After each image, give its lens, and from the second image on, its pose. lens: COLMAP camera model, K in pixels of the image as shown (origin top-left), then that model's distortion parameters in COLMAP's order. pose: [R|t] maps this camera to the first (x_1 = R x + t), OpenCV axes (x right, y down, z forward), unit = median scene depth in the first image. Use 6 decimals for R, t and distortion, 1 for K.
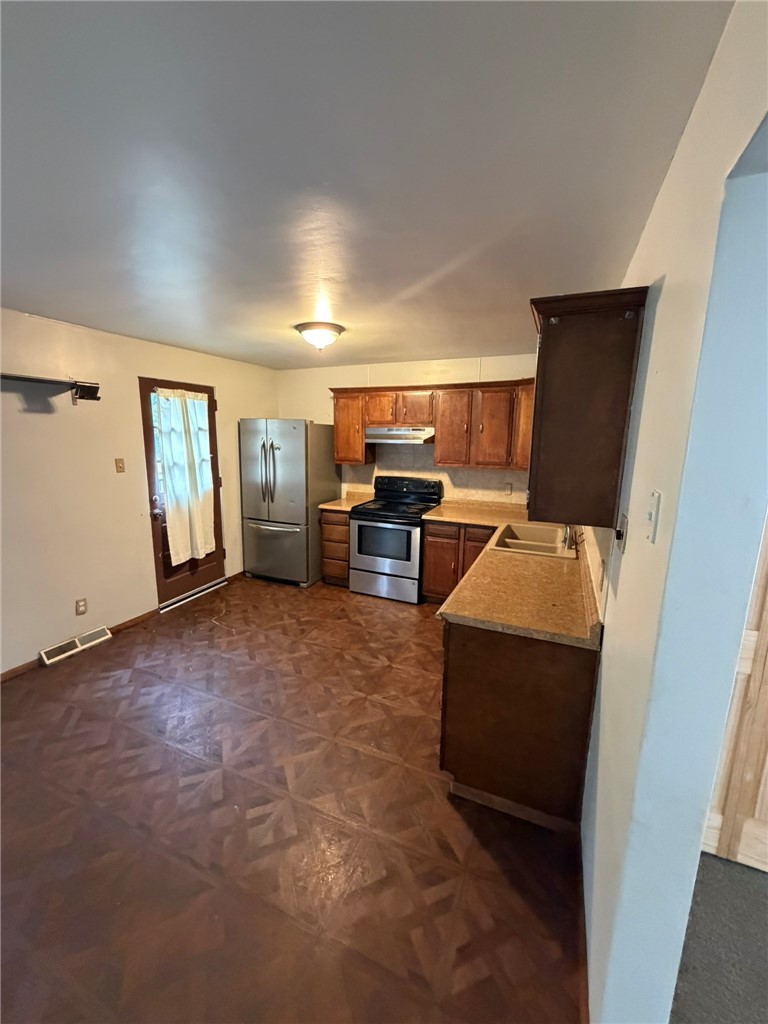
lens RADIAL K [[406.1, 0, 383.2], [0, 406.1, 508.5], [0, 0, 1]] dist [-0.002183, -0.000724]
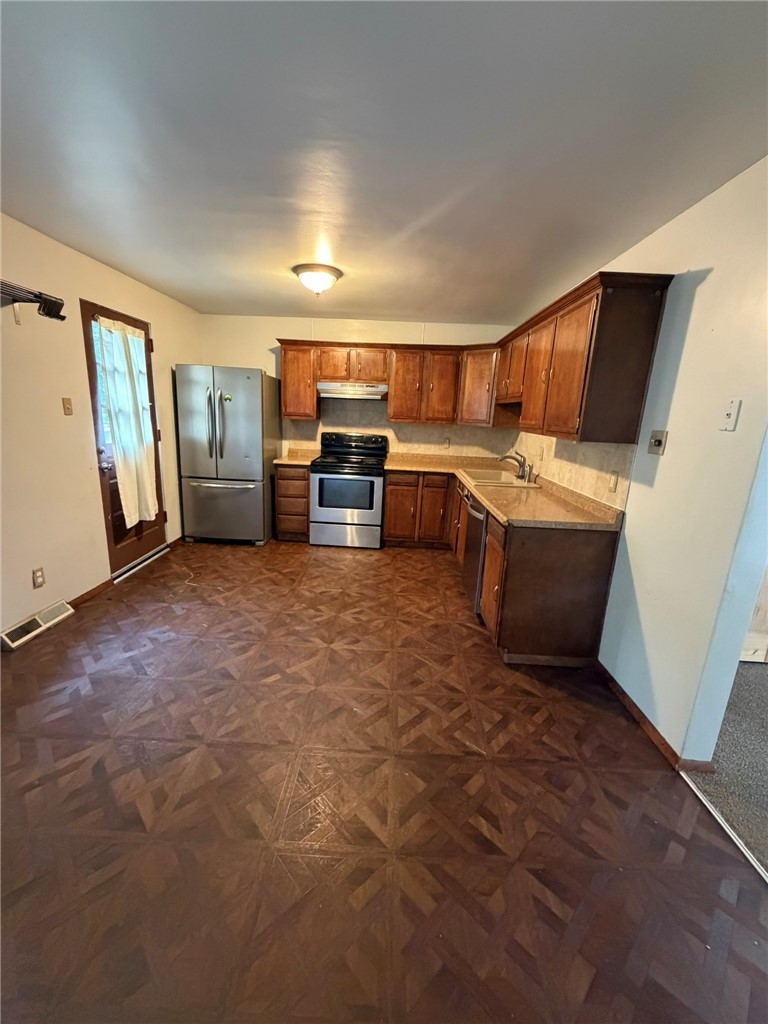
lens RADIAL K [[406.1, 0, 382.2], [0, 406.1, 509.9], [0, 0, 1]] dist [-0.002183, -0.000724]
pose [[0.928402, -0.058156, 0.366997, -0.321286], [0.034642, 0.996921, 0.070344, 0.058392], [-0.369958, -0.052594, 0.927558, -0.010360]]
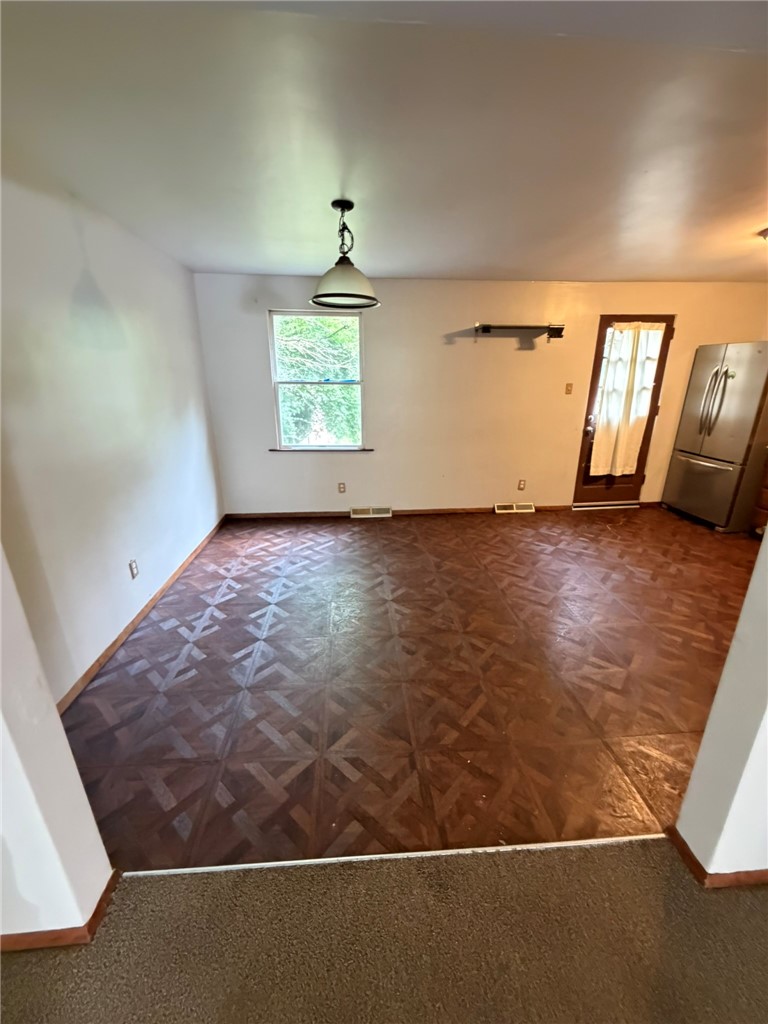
lens RADIAL K [[406.1, 0, 383.4], [0, 406.1, 510.4], [0, 0, 1]] dist [-0.002183, -0.000724]
pose [[0.466202, 0.264628, -0.844173, 0.252710], [-0.144180, 0.964184, 0.222625, 0.059859], [0.872850, 0.017924, 0.487659, -0.144479]]
